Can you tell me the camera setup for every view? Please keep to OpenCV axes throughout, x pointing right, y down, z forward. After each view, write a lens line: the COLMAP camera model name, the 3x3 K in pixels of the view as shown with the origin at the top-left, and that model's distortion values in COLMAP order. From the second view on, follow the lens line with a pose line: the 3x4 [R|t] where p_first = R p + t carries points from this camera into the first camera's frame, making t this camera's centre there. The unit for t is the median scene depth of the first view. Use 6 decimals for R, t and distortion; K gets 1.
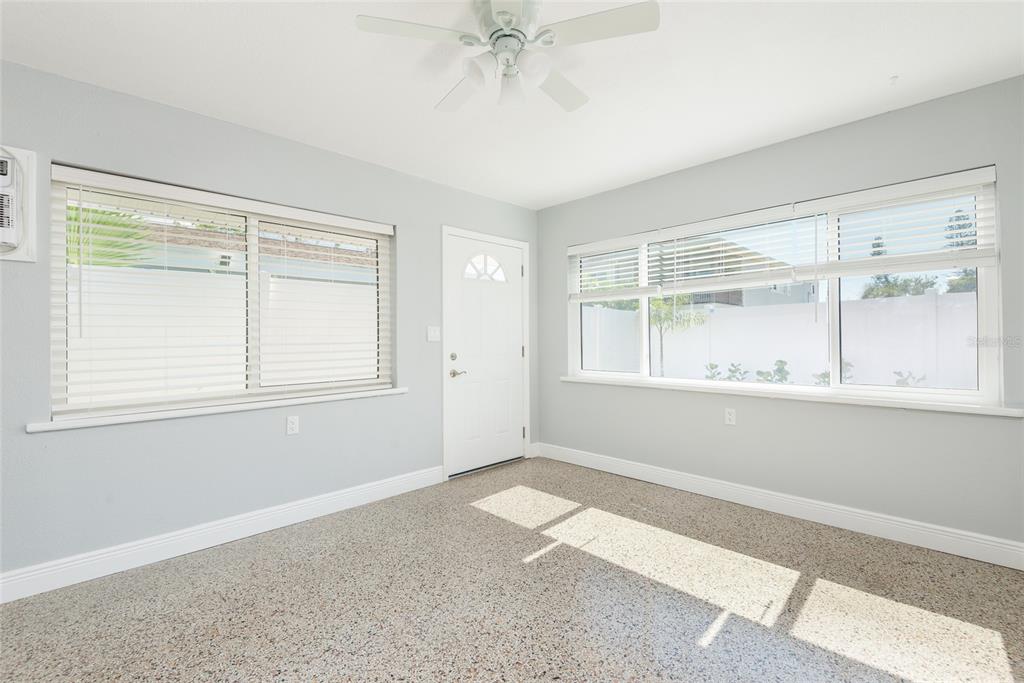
lens RADIAL K [[461.2, 0, 509.3], [0, 461.2, 339.6], [0, 0, 1]] dist [0.017554, -0.003084]
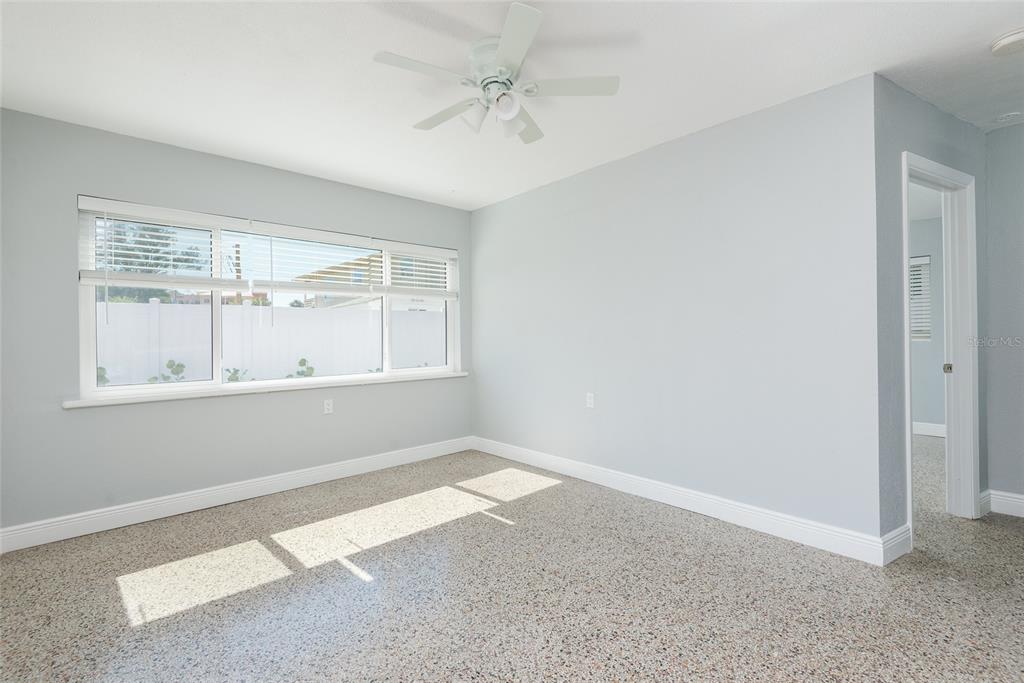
lens RADIAL K [[461.2, 0, 513.8], [0, 461.2, 337.4], [0, 0, 1]] dist [0.017554, -0.003084]
pose [[0.032561, 0.004572, 0.999459, -0.720100], [0.011091, 0.999926, -0.004936, 0.006343], [-0.999408, 0.011246, 0.032508, 0.556195]]
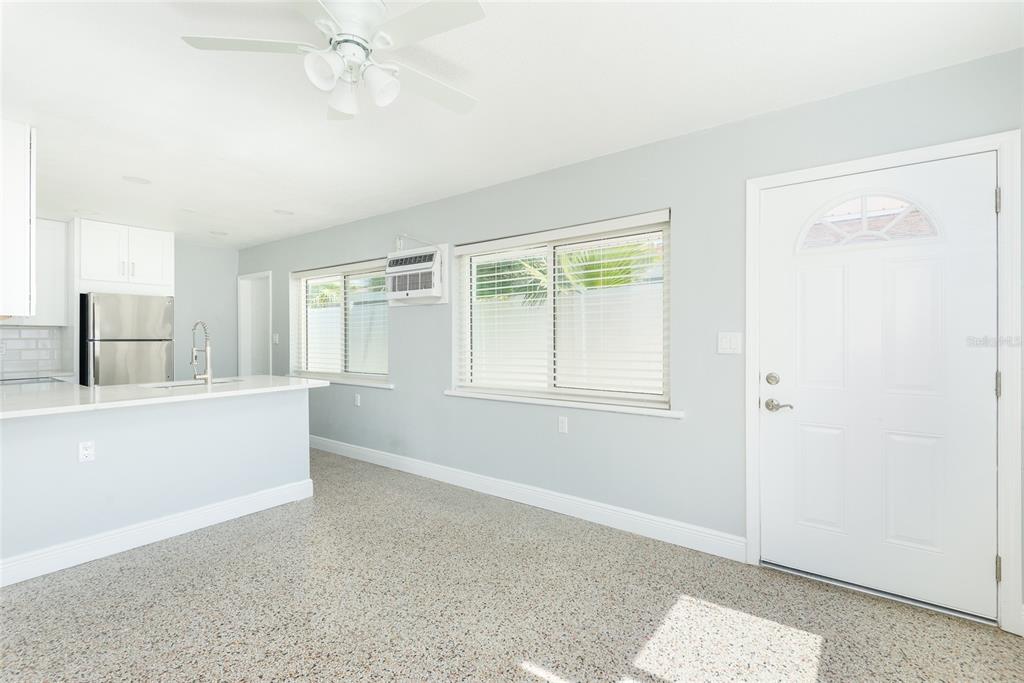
lens RADIAL K [[461.2, 0, 512.2], [0, 461.2, 339.4], [0, 0, 1]] dist [0.017554, -0.003084]
pose [[0.146925, 0.013685, -0.989053, 0.599879], [0.002848, 0.999894, 0.014258, -0.036147], [0.989144, -0.004912, 0.146870, 0.715802]]
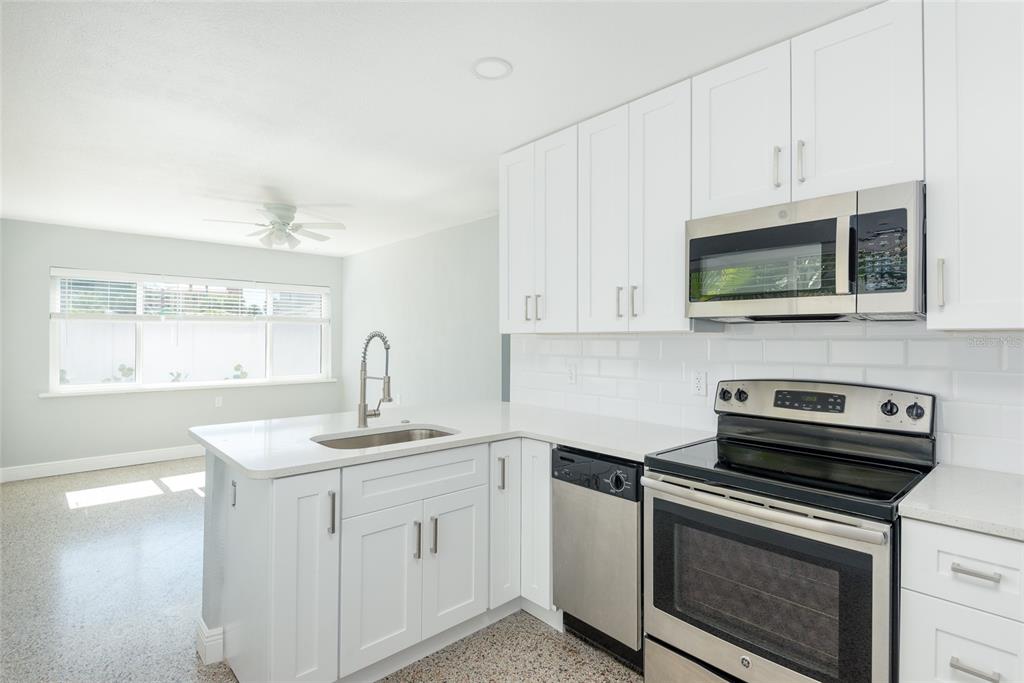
lens RADIAL K [[500.5, 0, 511.2], [0, 500.5, 337.1], [0, 0, 1]] dist [0.001248, -0.000761]
pose [[0.049228, 0.010277, 0.998735, -1.368430], [-0.005286, 0.999936, -0.010029, -0.055619], [-0.998774, -0.004786, 0.049279, -0.126571]]
